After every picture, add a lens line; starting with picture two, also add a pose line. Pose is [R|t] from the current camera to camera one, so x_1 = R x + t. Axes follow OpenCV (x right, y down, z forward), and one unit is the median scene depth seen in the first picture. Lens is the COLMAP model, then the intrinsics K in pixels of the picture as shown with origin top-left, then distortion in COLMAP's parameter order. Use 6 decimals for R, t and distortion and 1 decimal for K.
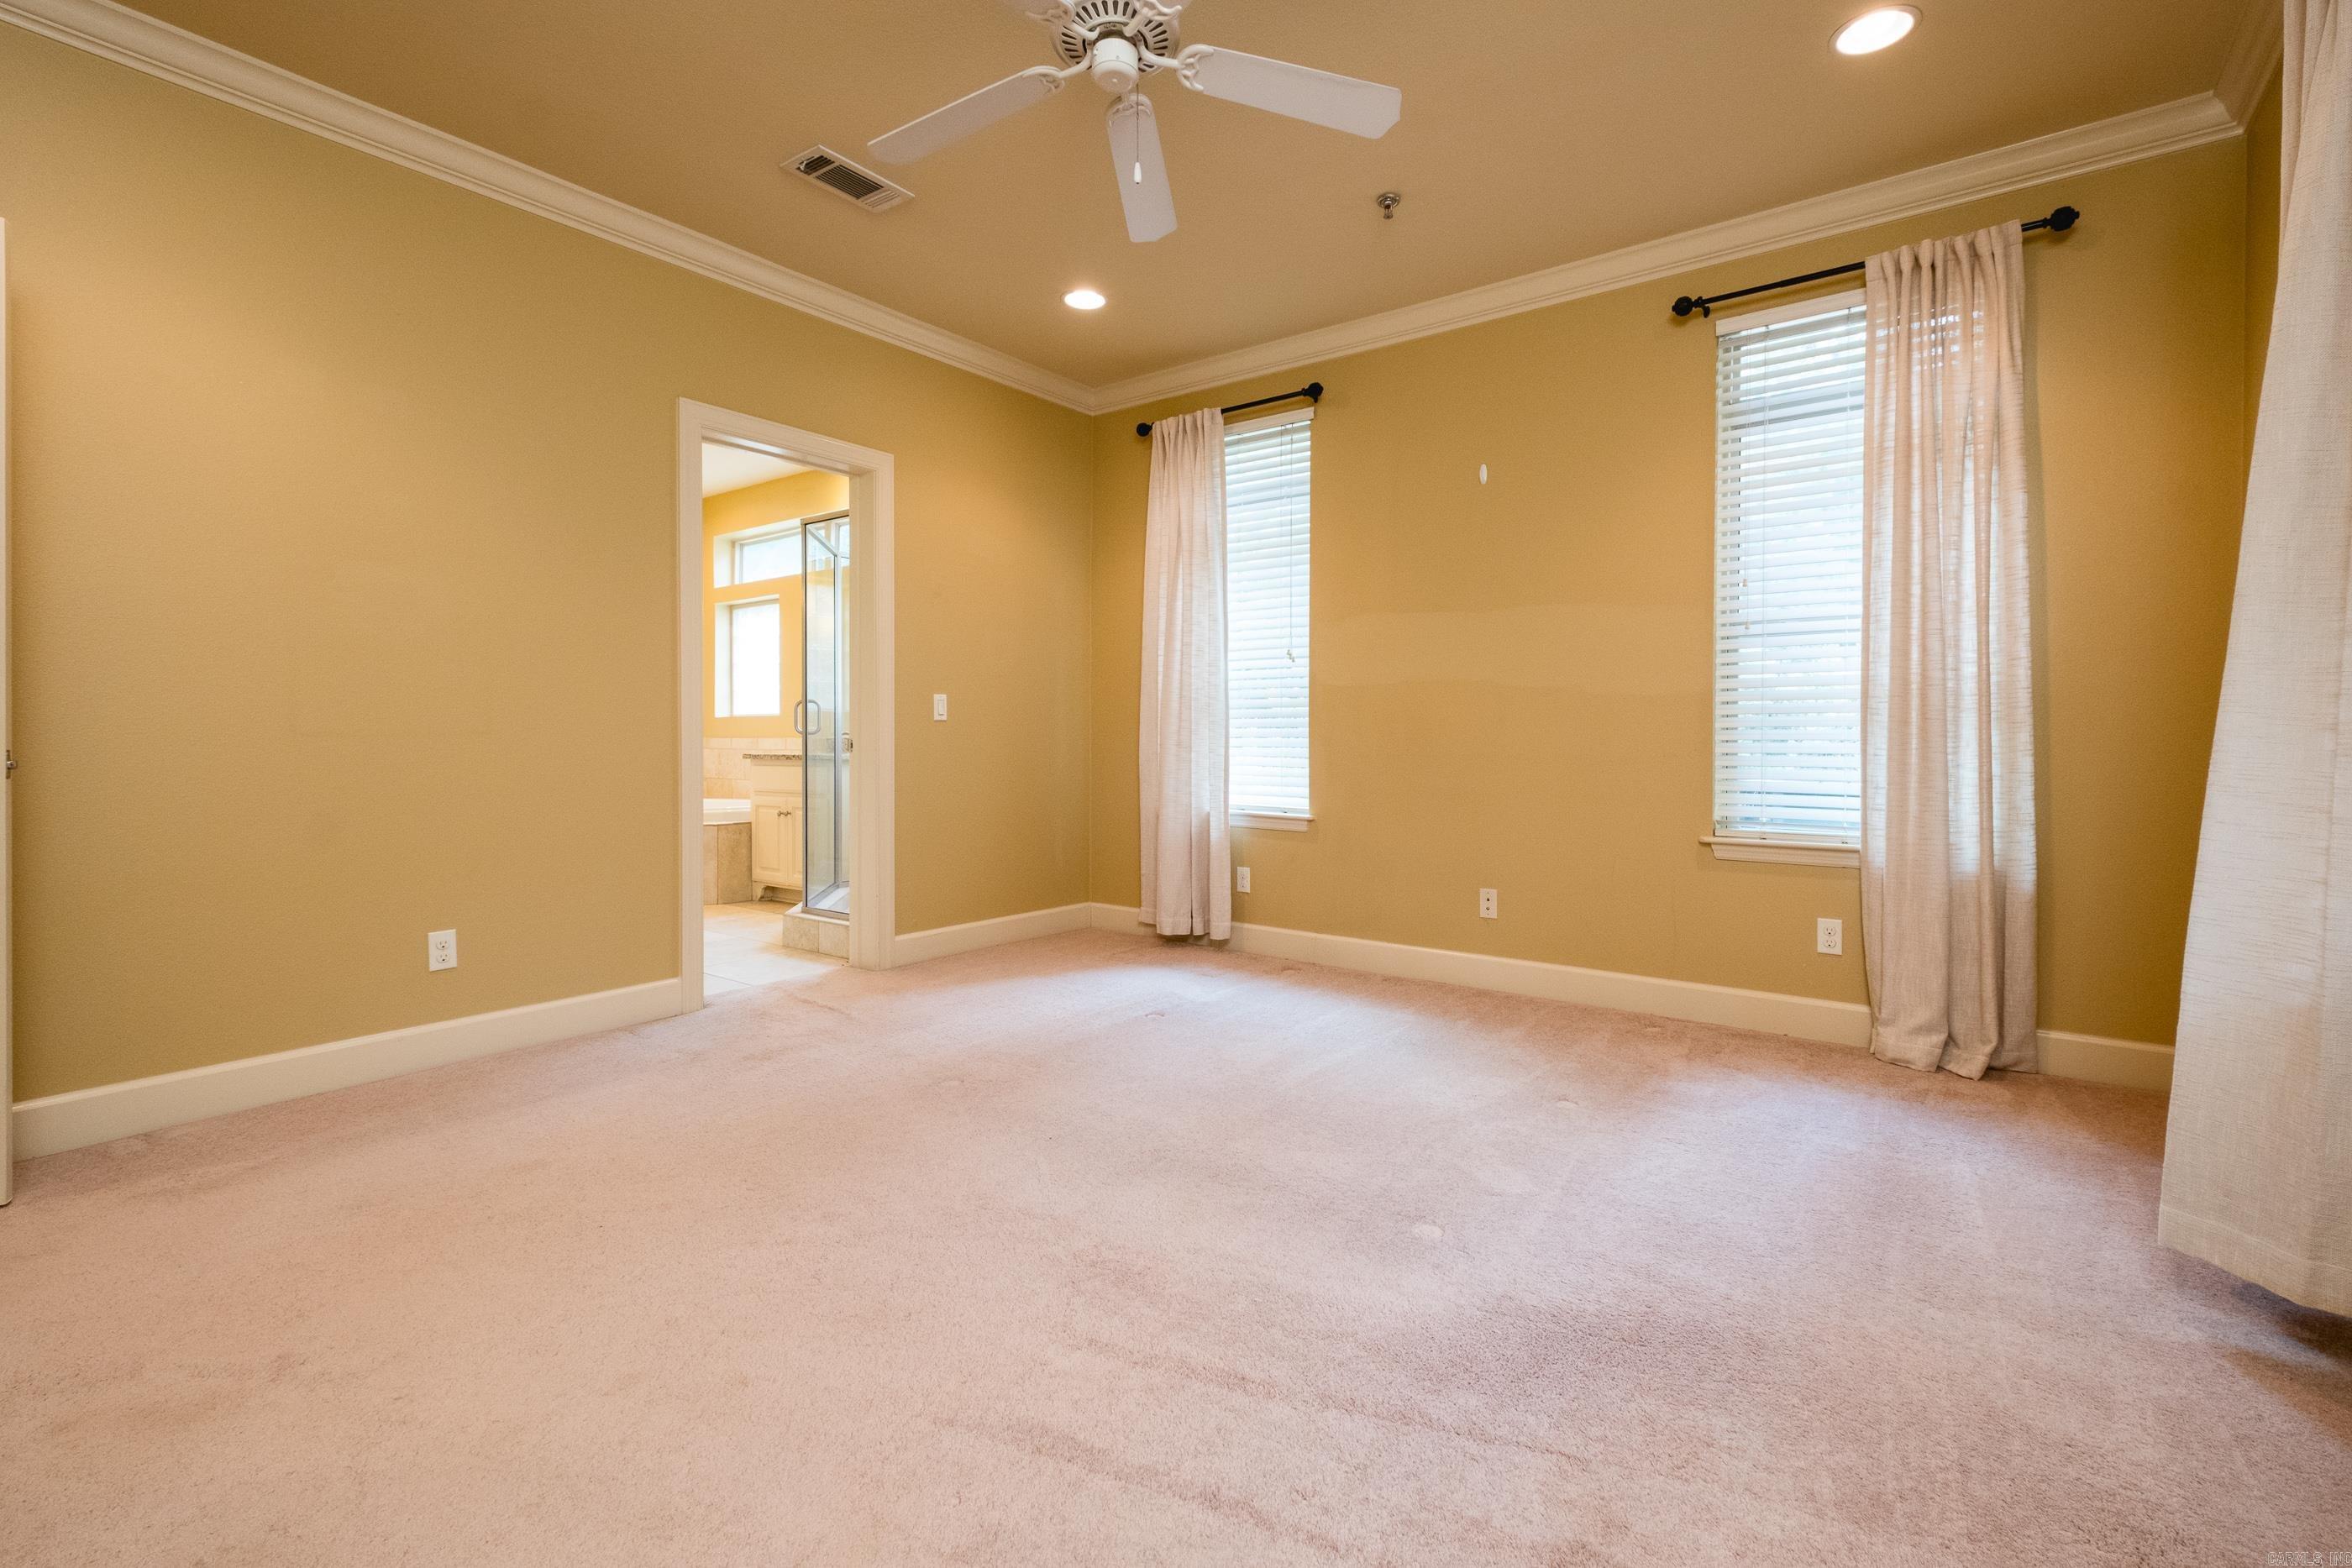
lens RADIAL K [[1048.1, 0, 1172.1], [0, 1048.1, 718.8], [0, 0, 1]] dist [0.000521, -0.000131]
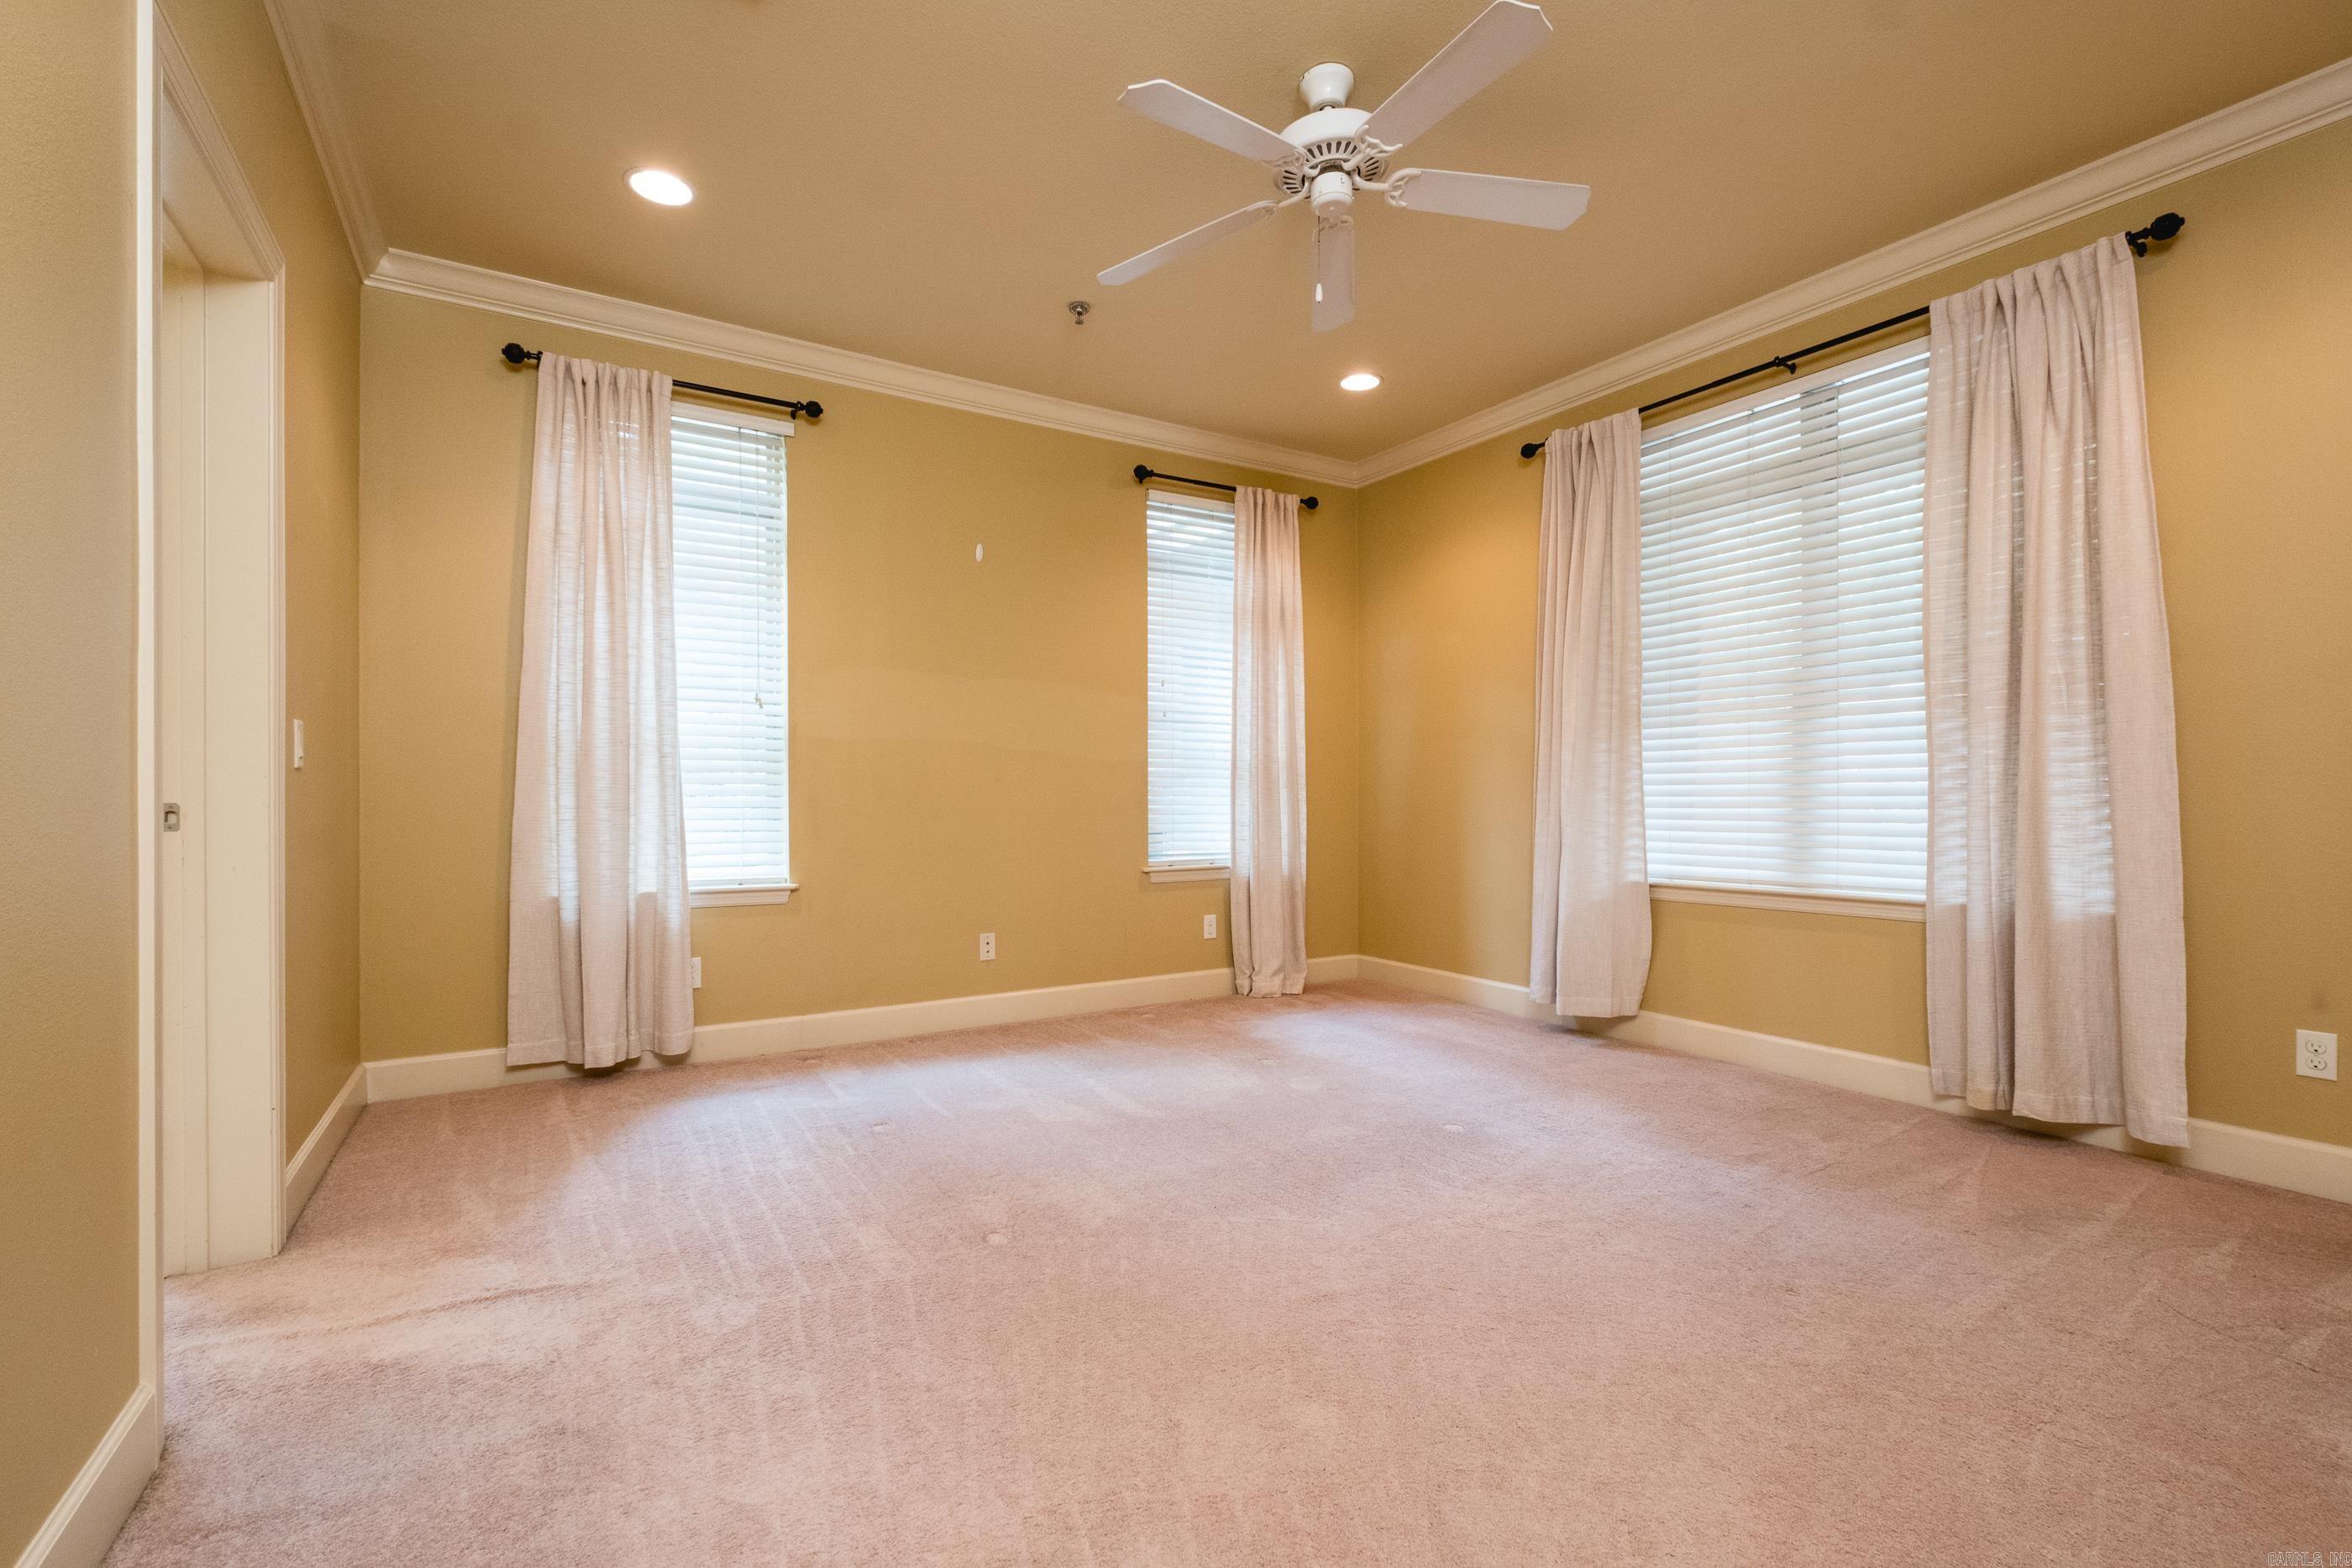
lens RADIAL K [[1007.9, 0, 1189.2], [0, 1007.9, 780.7], [0, 0, 1]] dist [-0.002426, -0.000763]
pose [[0.355407, 0.016381, 0.934568, -0.681869], [-0.007038, 0.999865, -0.014849, 0.019166], [-0.934685, -0.001300, 0.355474, 0.483235]]
